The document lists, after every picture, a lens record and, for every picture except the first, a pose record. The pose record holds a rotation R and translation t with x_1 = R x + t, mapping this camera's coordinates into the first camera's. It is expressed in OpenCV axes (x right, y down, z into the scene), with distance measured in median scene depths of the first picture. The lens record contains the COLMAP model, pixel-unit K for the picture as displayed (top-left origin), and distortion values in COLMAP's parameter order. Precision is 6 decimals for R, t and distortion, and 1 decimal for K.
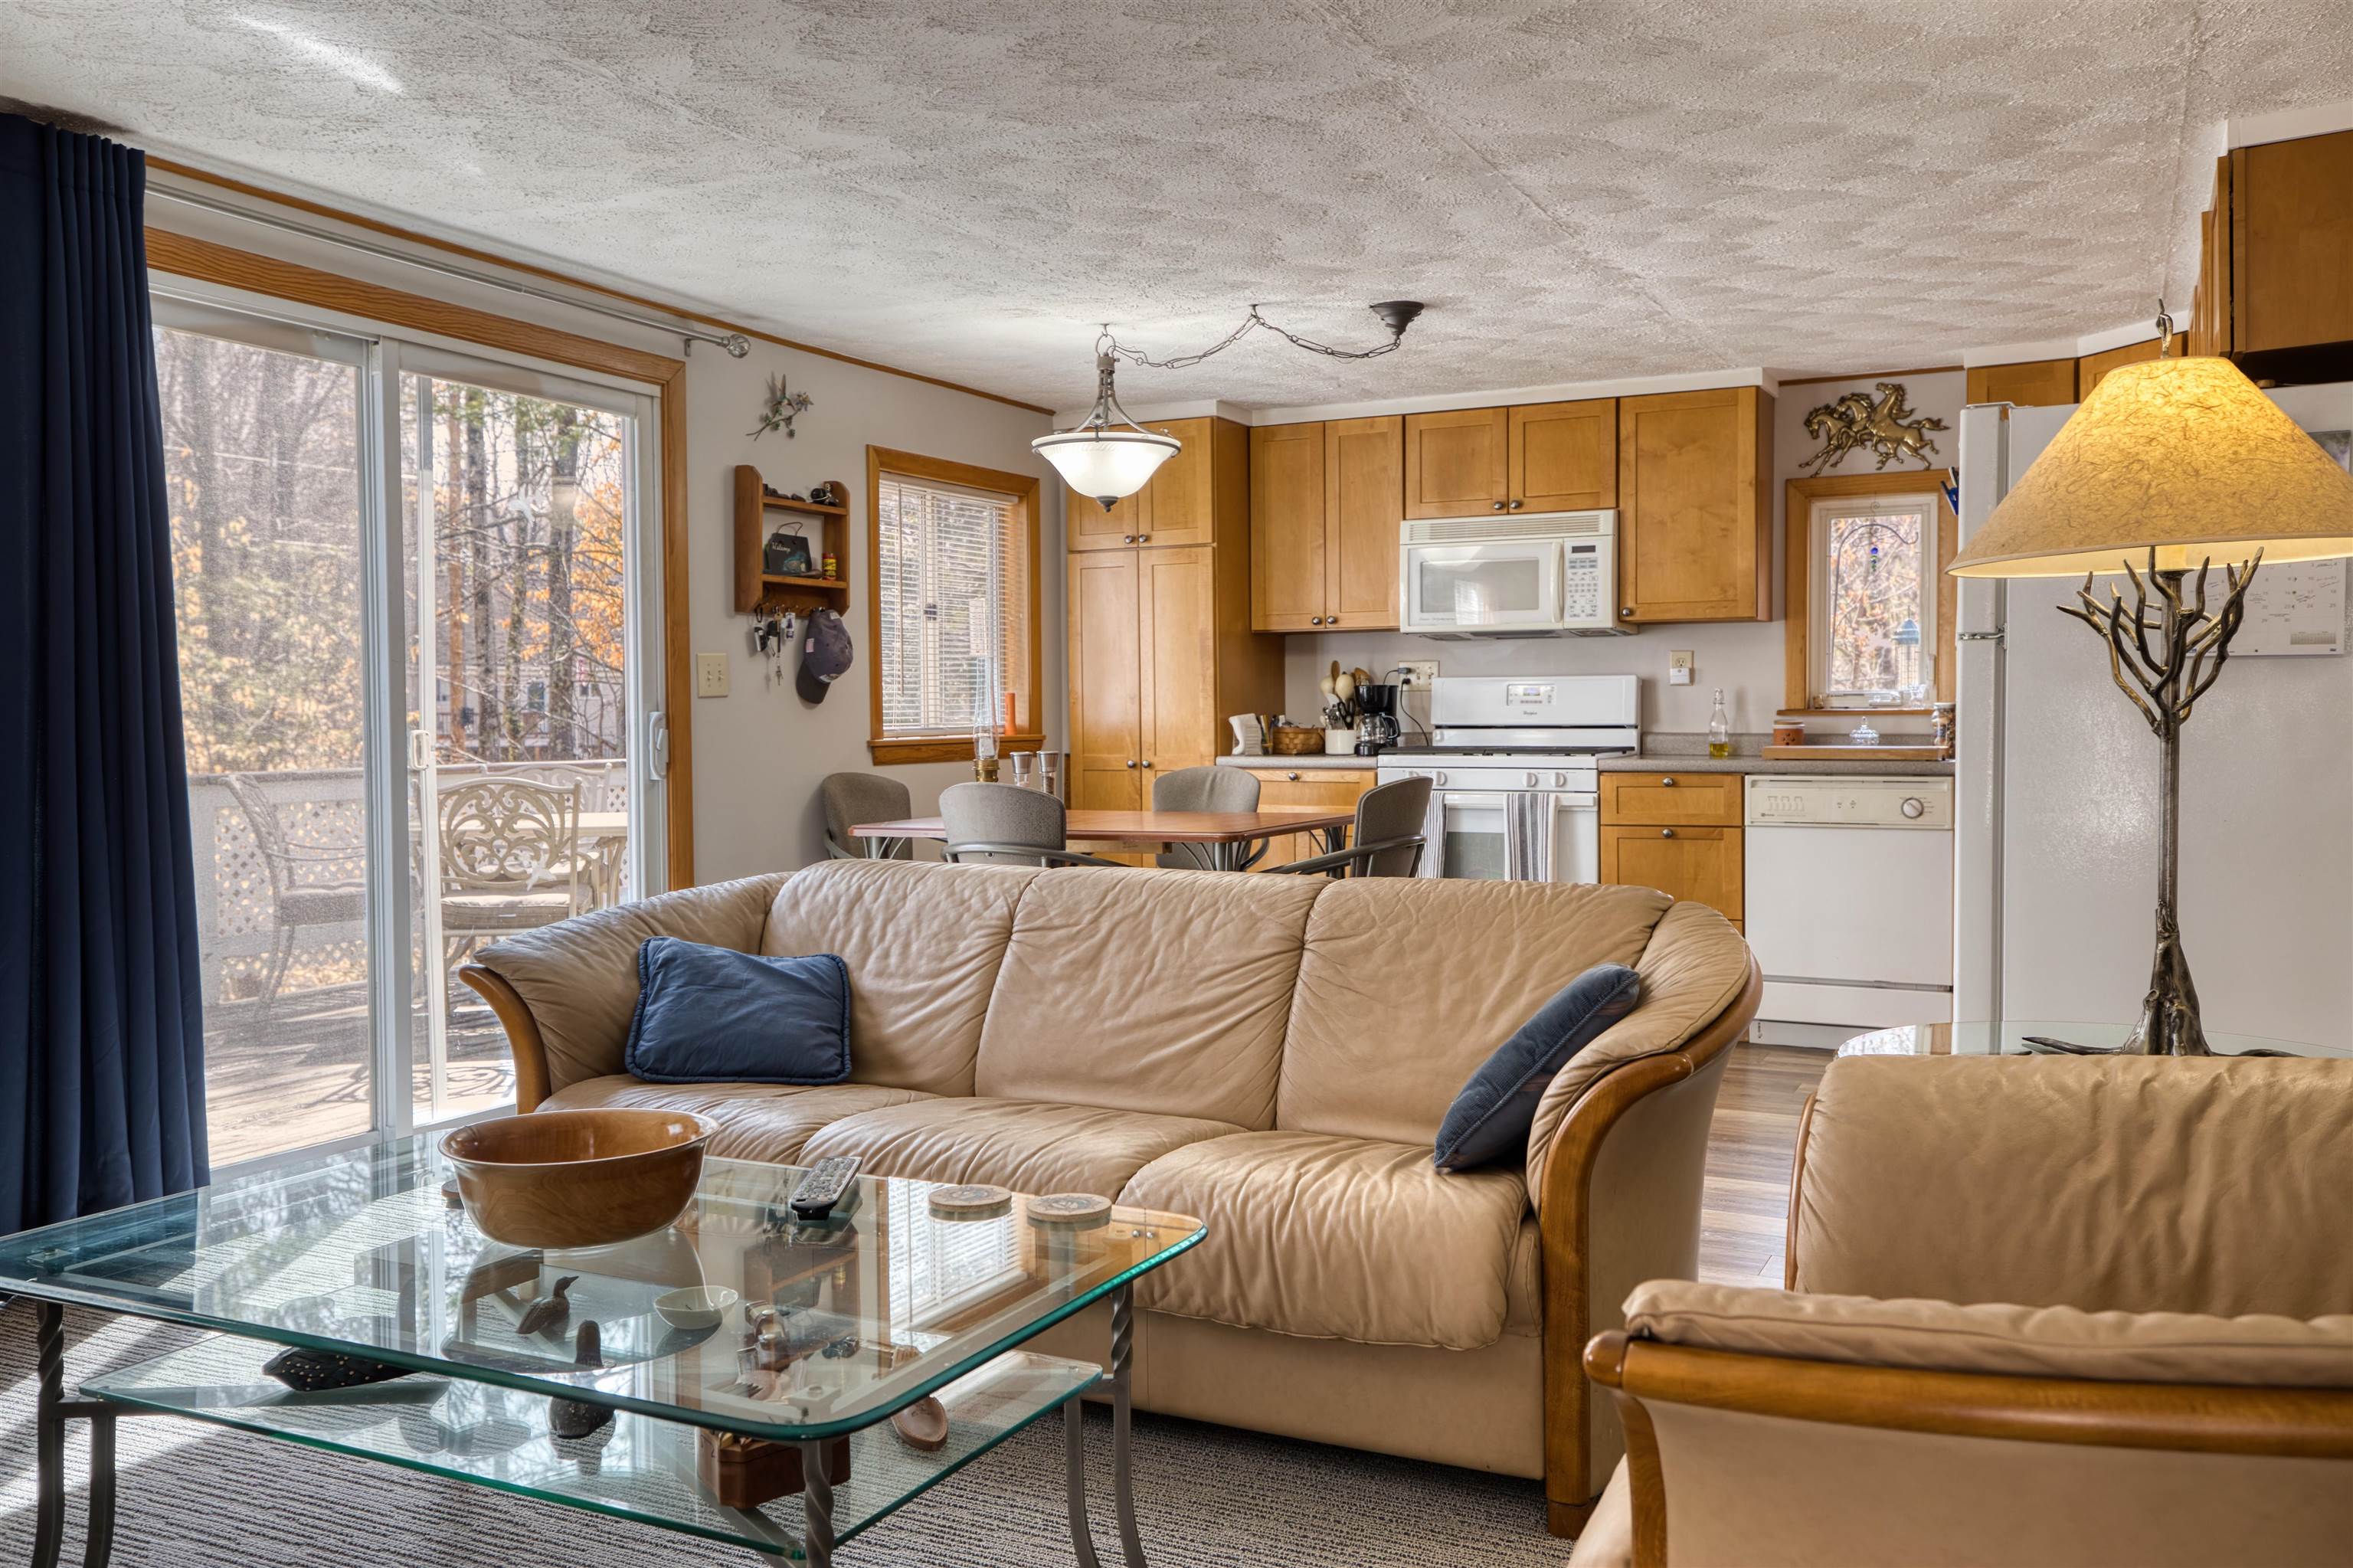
lens RADIAL K [[1863.4, 0, 1180.8], [0, 1863.4, 773.8], [0, 0, 1]] dist [0.027483, 0.045574]
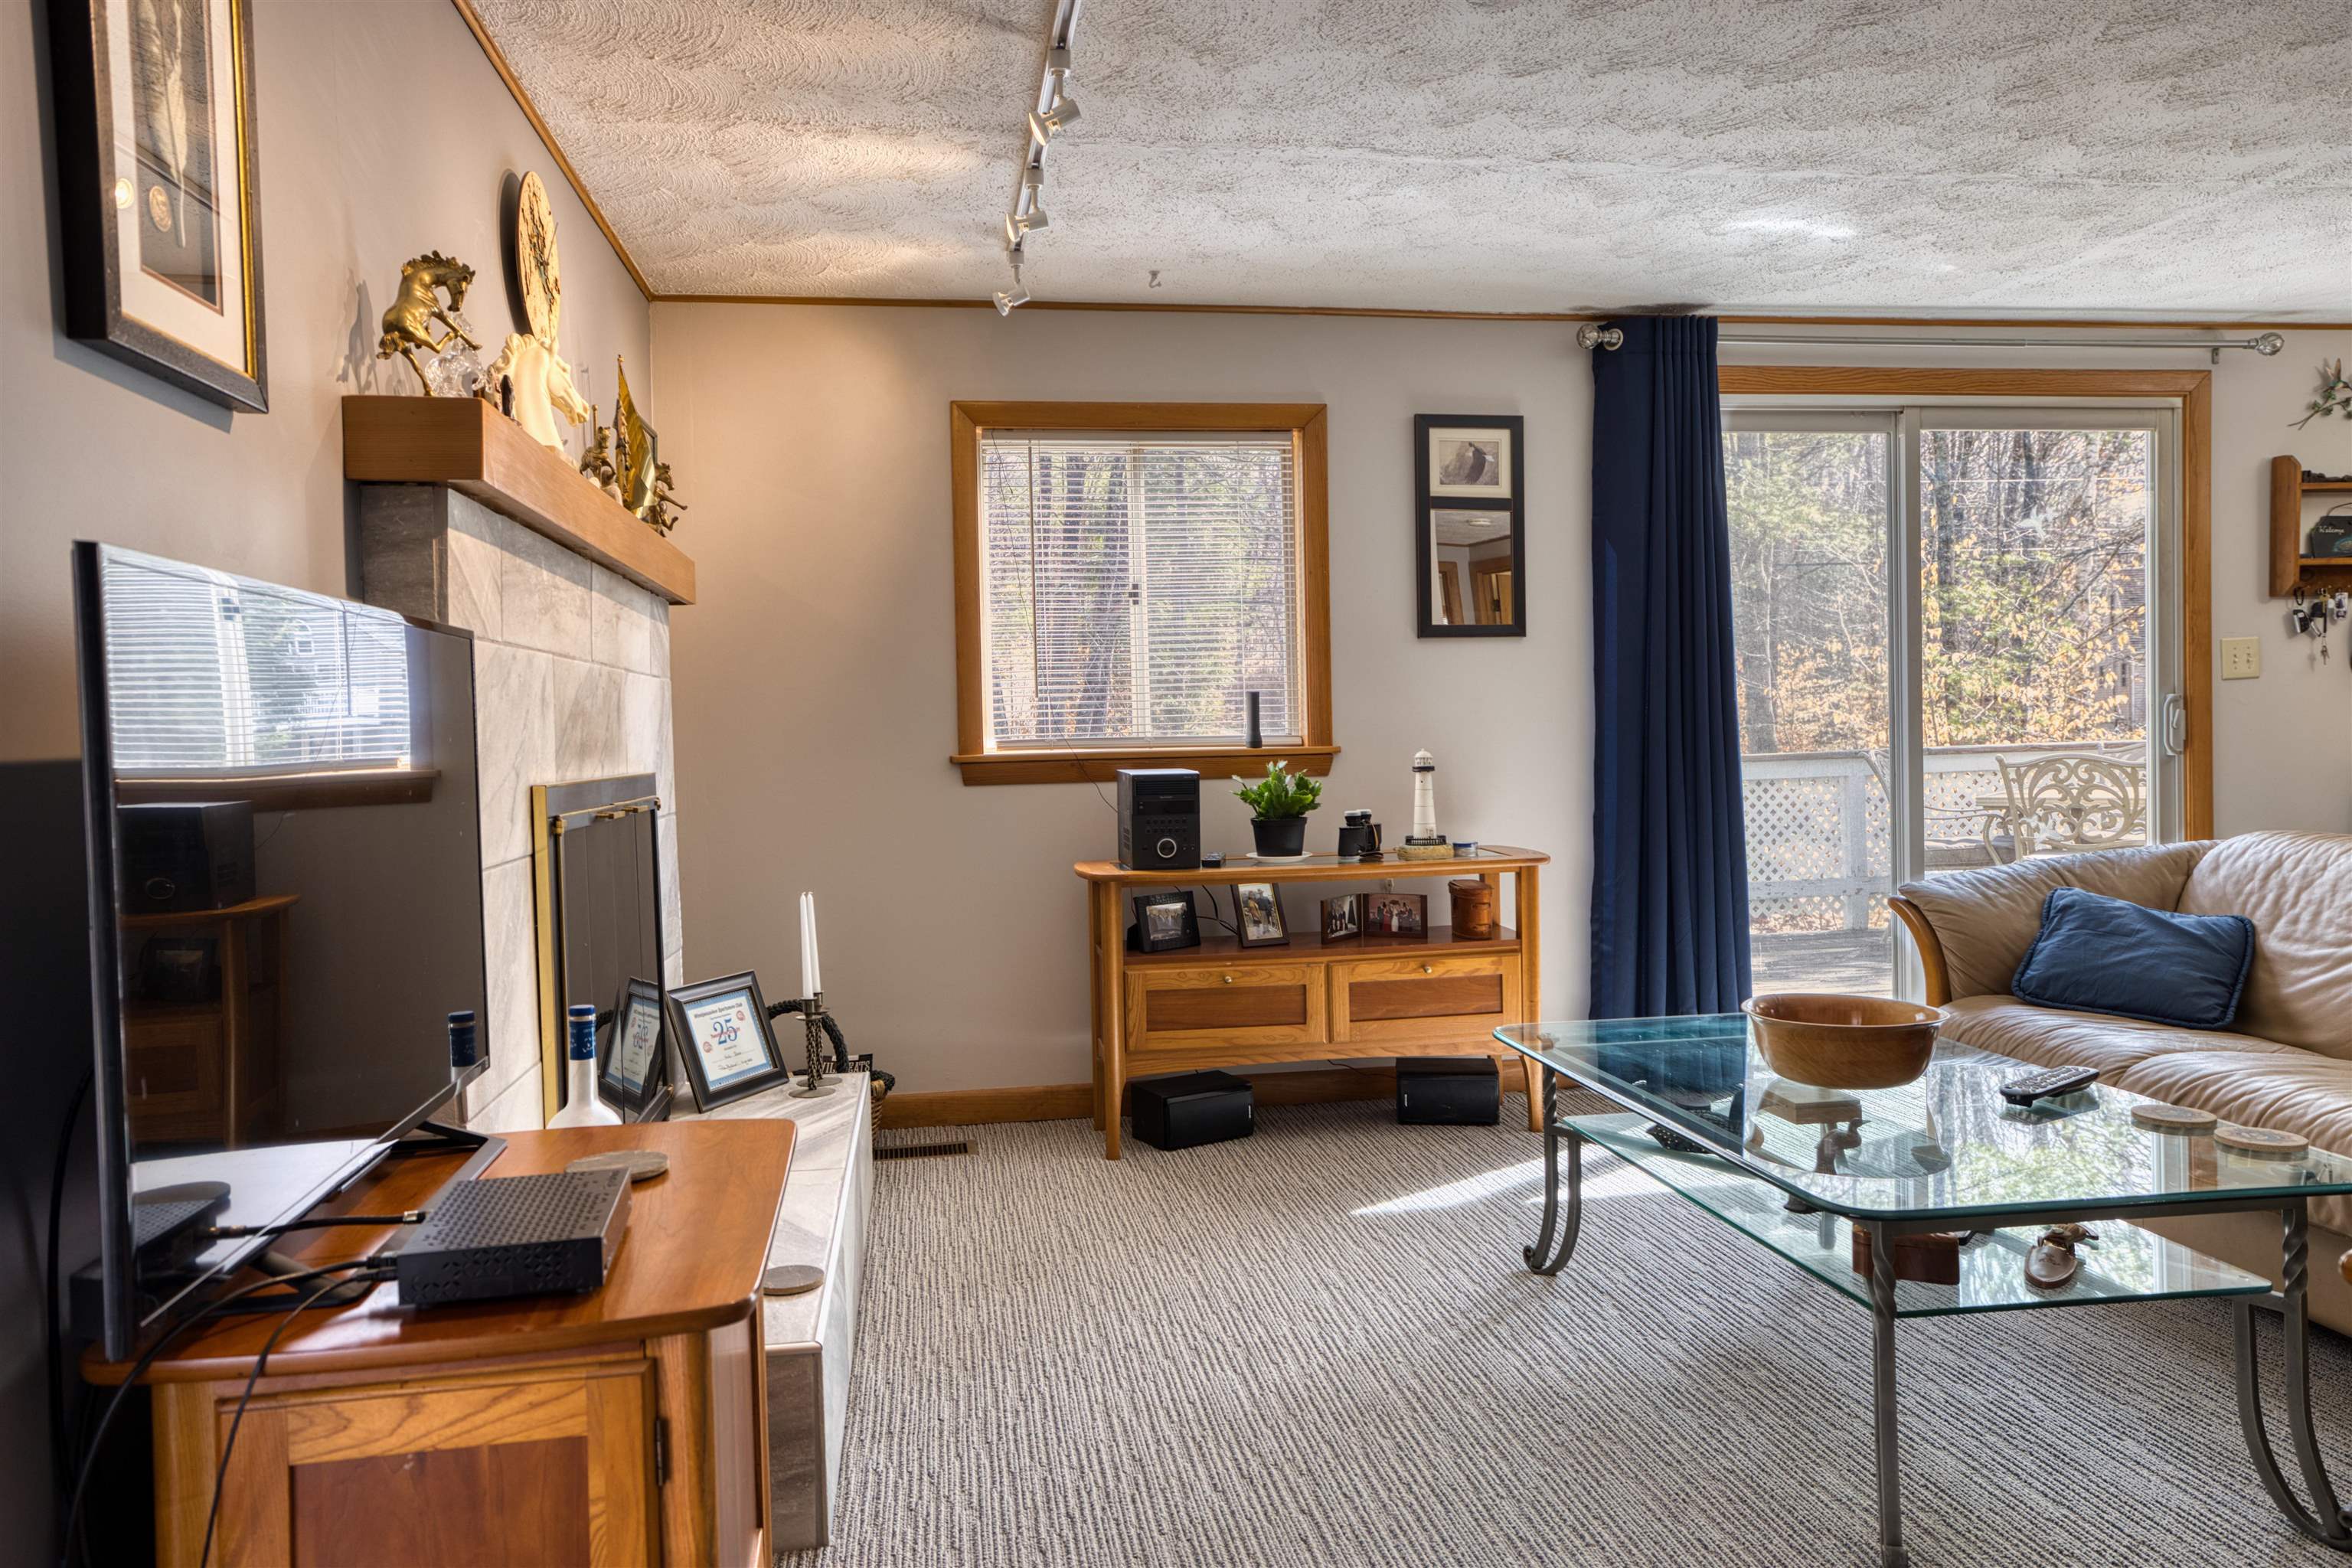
lens RADIAL K [[1612.9, 0, 1173.4], [0, 1612.9, 772.3], [0, 0, 1]] dist [-0.004505, 0.030692]
pose [[0.585233, 0.014875, -0.810728, 0.131482], [-0.003928, 0.999872, 0.015510, 0.000671], [0.810855, -0.005893, 0.585217, -0.033422]]
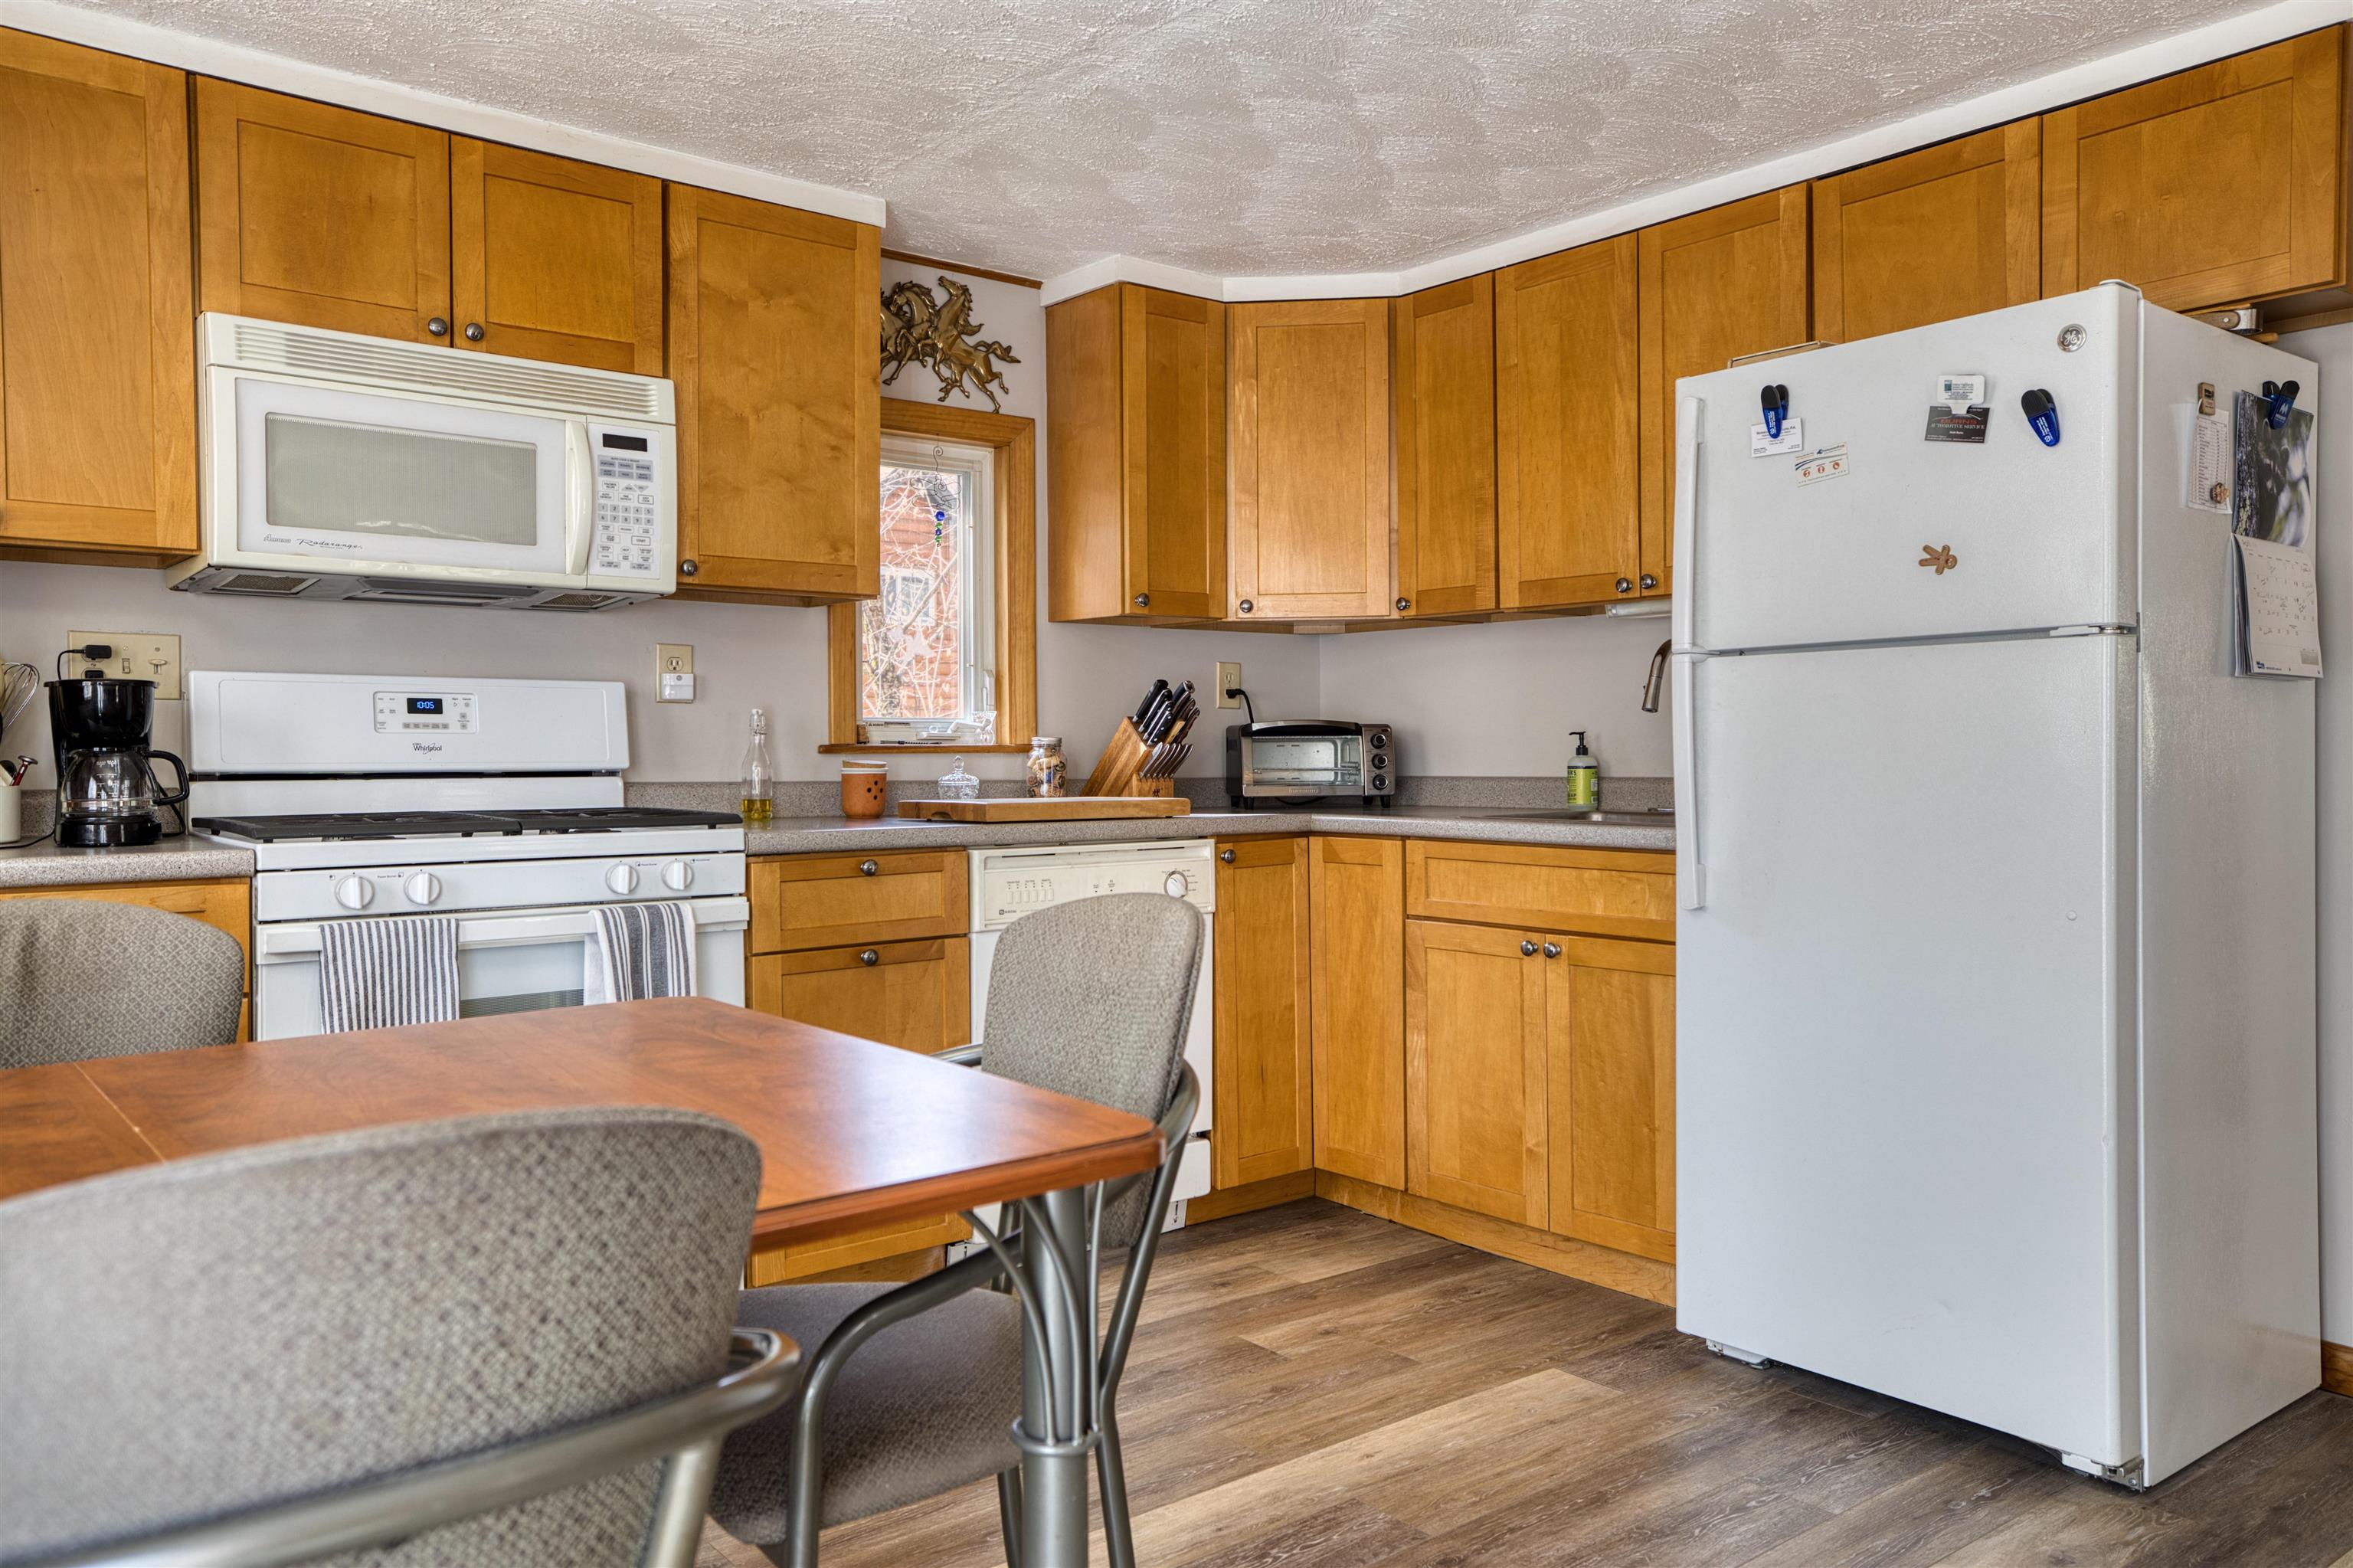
lens RADIAL K [[1690.9, 0, 1186.3], [0, 1690.9, 773.7], [0, 0, 1]] dist [0.021919, 0.010390]
pose [[0.408728, -0.008375, 0.912618, -0.178671], [0.029153, 0.999567, -0.003884, -0.020327], [-0.912190, 0.028193, 0.408796, 0.715852]]
